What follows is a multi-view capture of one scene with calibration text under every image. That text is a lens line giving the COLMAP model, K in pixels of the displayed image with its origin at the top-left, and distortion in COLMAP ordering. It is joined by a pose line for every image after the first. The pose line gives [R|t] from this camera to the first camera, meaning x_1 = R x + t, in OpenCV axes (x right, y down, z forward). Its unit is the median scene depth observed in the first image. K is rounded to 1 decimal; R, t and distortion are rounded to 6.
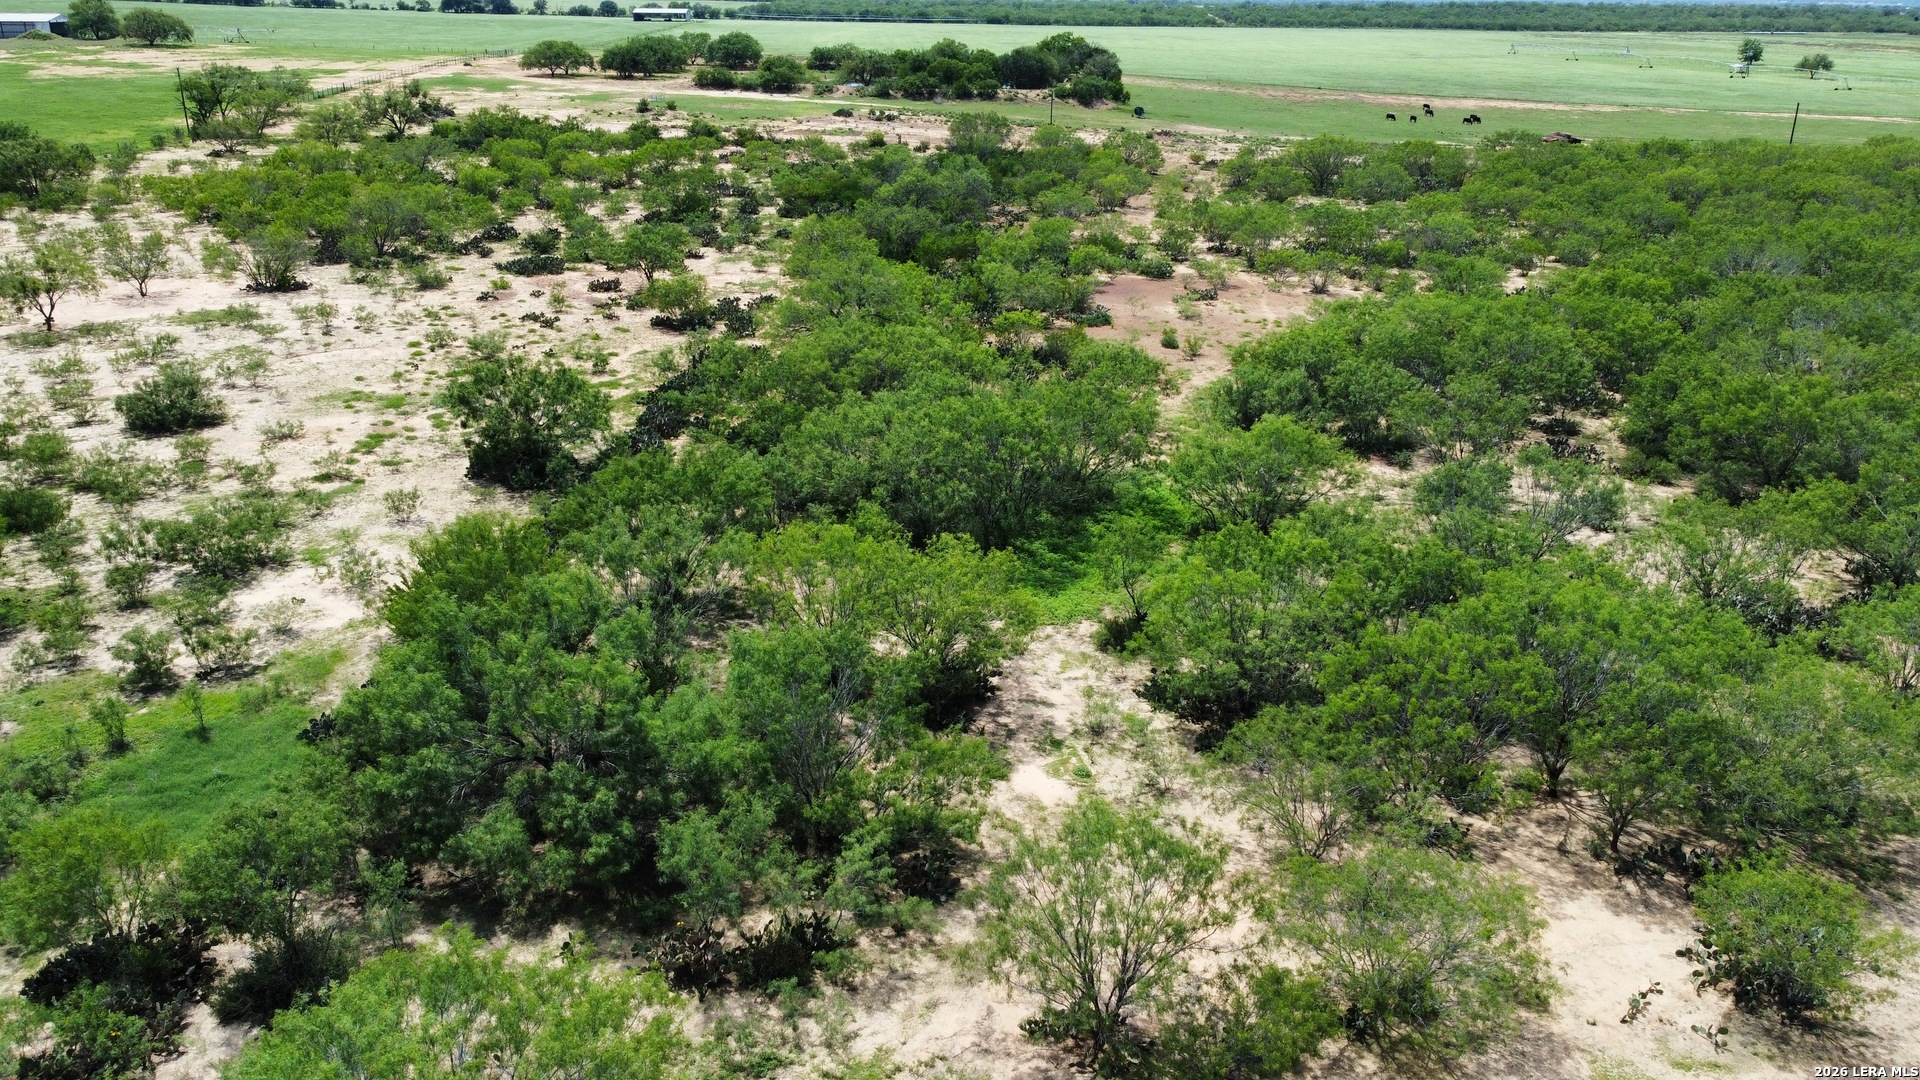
lens RADIAL K [[1482.7, 0, 950.7], [0, 1482.7, 547.5], [0, 0, 1]] dist [0.003586, -0.001723]
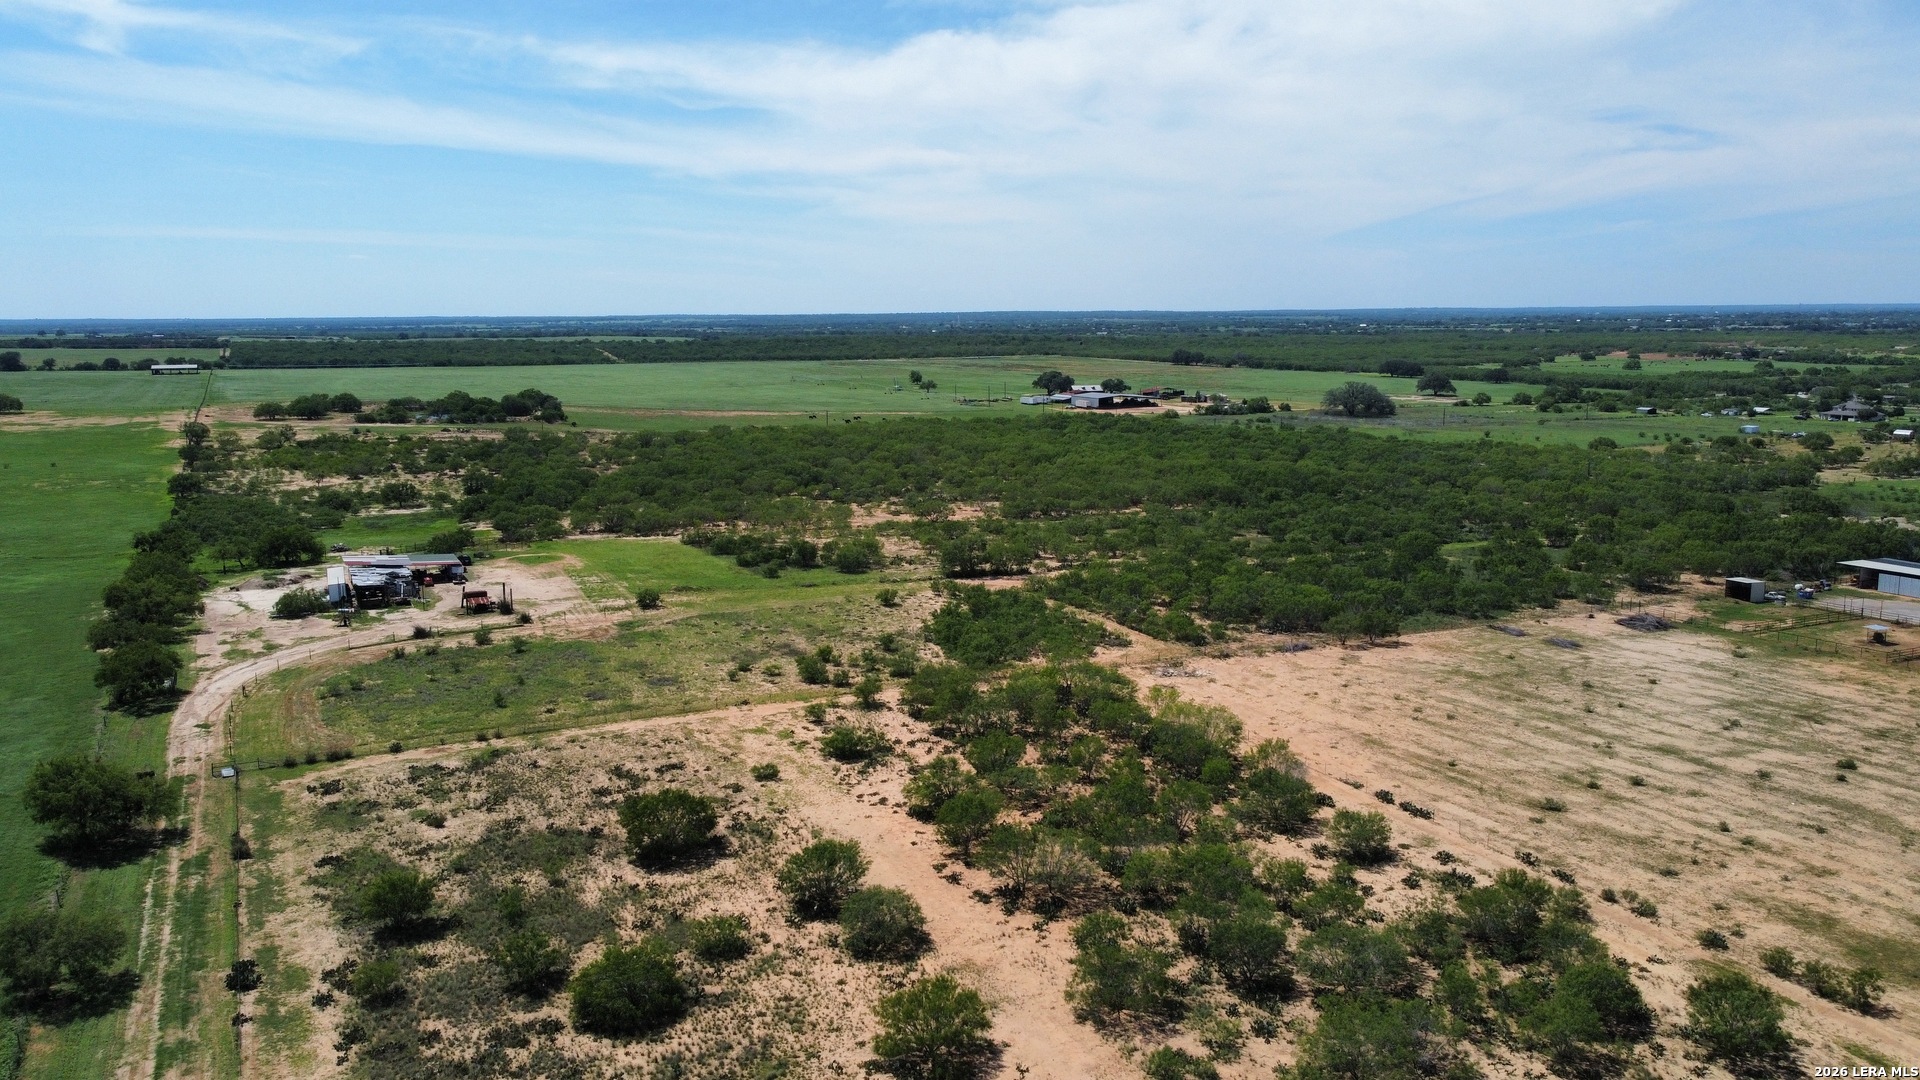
lens RADIAL K [[1482.7, 0, 958.7], [0, 1482.7, 558.2], [0, 0, 1]] dist [0.003586, -0.001723]
pose [[0.923728, -0.078064, 0.375010, -0.161016], [0.148677, 0.975327, -0.163194, 0.298167], [-0.353017, 0.206502, 0.912543, -1.012261]]
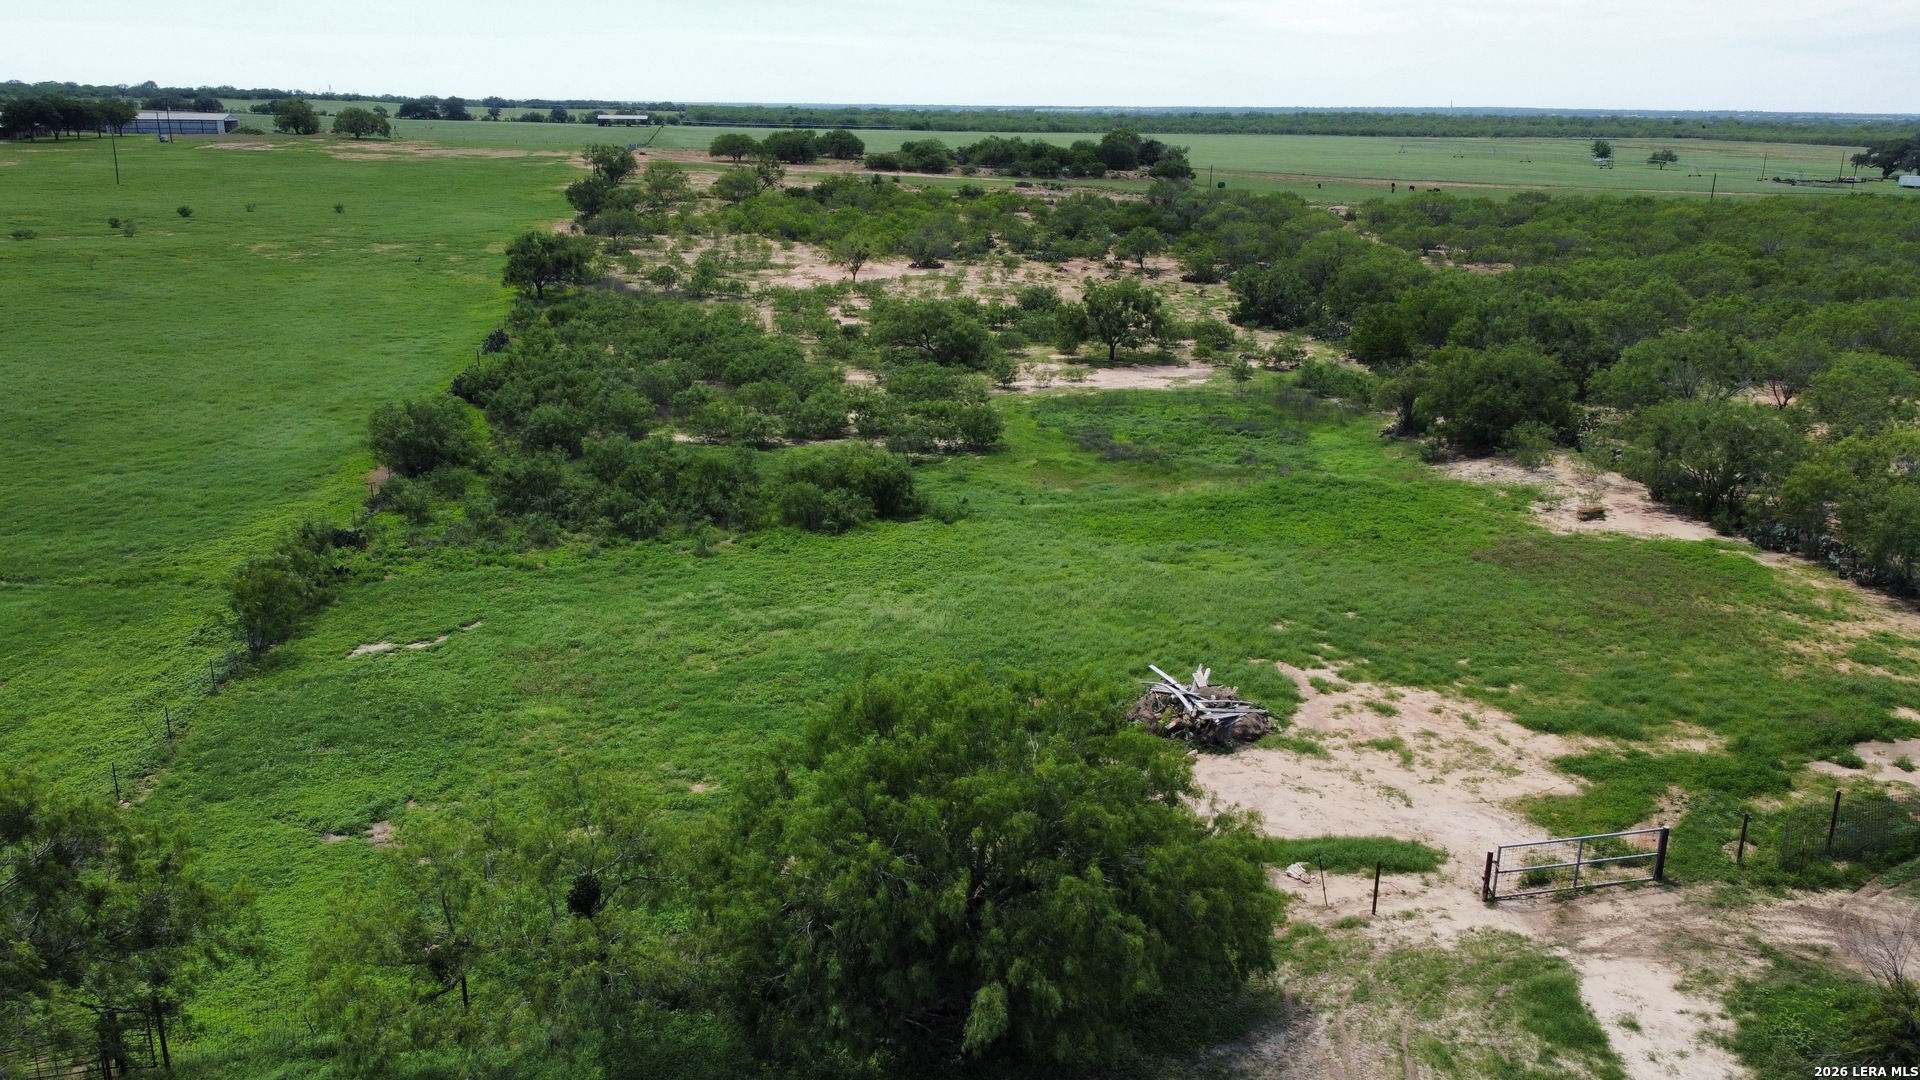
lens RADIAL K [[1482.7, 0, 952.4], [0, 1482.7, 538.1], [0, 0, 1]] dist [0.003586, -0.001723]
pose [[0.993998, -0.027854, 0.105796, -0.207656], [0.035564, 0.996792, -0.071702, 0.083225], [-0.103459, 0.075034, 0.991799, -0.205986]]
